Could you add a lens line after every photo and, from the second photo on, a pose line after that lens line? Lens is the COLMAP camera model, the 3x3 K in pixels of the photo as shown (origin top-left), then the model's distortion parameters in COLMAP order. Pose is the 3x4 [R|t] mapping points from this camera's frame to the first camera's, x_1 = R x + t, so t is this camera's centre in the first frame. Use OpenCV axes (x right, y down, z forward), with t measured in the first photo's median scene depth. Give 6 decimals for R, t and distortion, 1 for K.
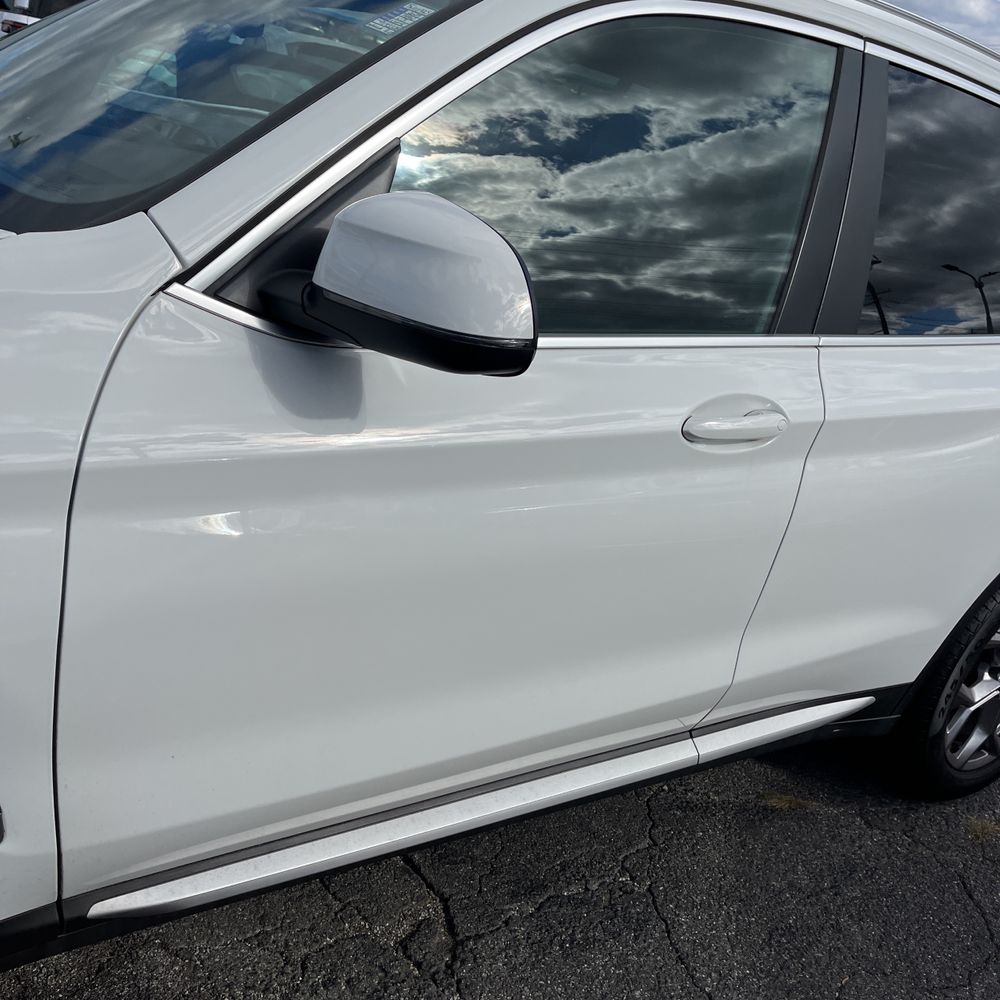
lens RADIAL K [[1007.2, 0, 497.4], [0, 1007.2, 487.9], [0, 0, 1]] dist [0.048839, -0.031760]
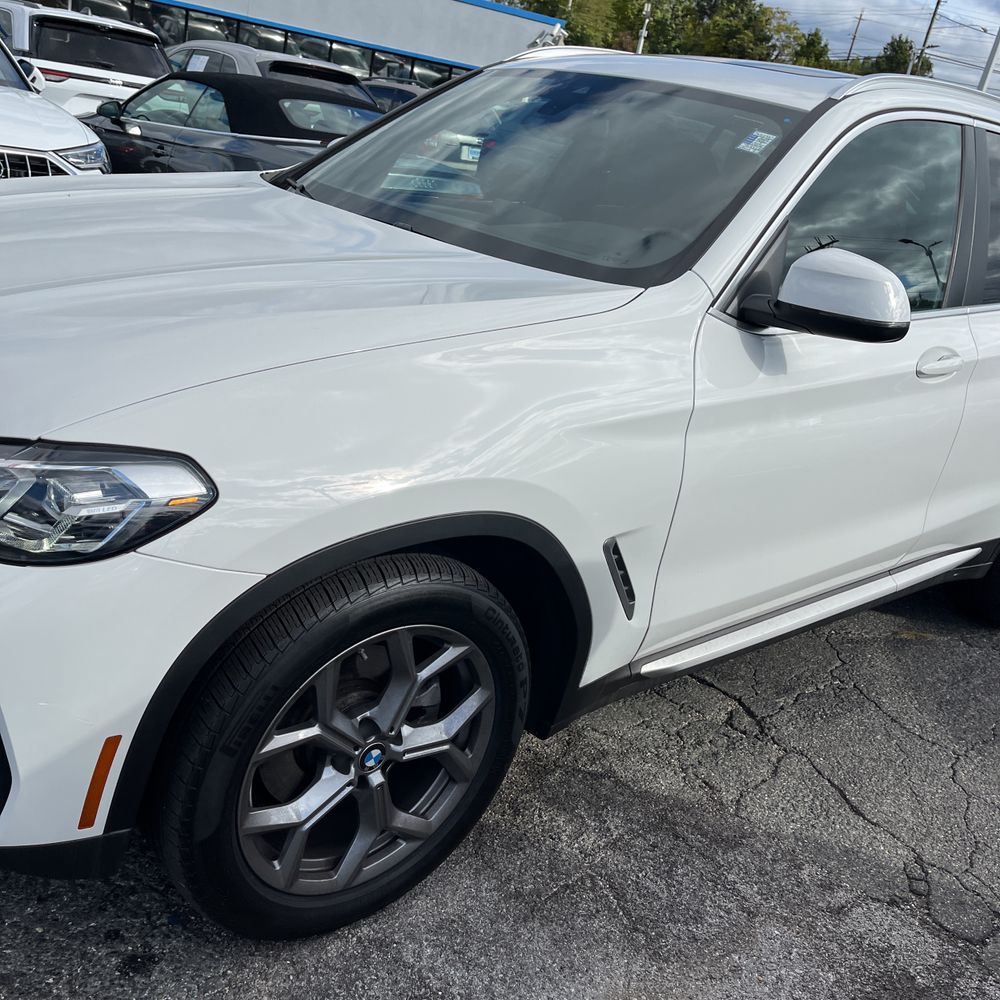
lens RADIAL K [[1007.2, 0, 497.4], [0, 1007.2, 487.9], [0, 0, 1]] dist [0.048839, -0.031760]
pose [[0.991777, -0.090837, 0.090150, -0.559429], [0.089806, 0.995840, 0.015436, 0.040164], [-0.091177, -0.007213, 0.995809, -0.505856]]
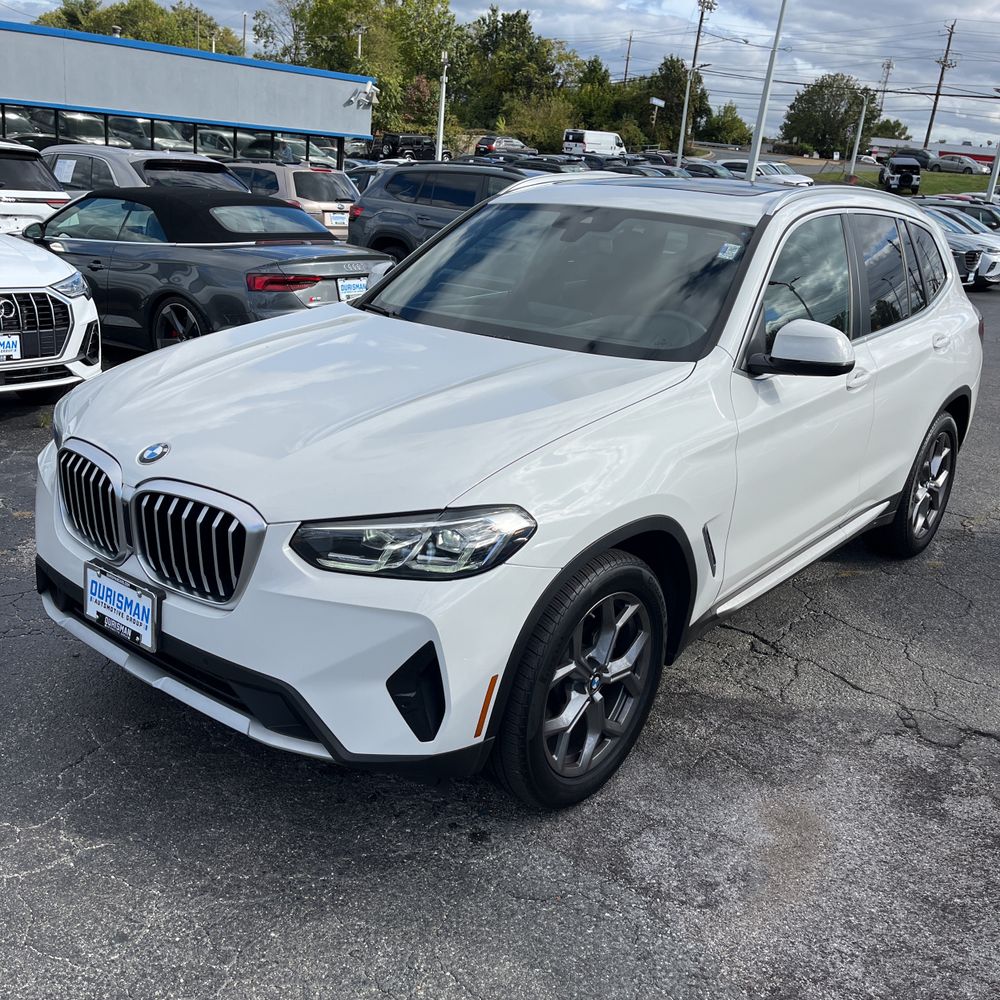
lens RADIAL K [[1005.1, 0, 500.0], [0, 1005.1, 500.0], [0, 0, 1]] dist [0.073169, -0.085983]
pose [[0.941540, -0.238746, 0.237704, -1.061561], [0.241307, 0.970269, 0.018712, -0.031125], [-0.235104, 0.039742, 0.971157, -1.001165]]
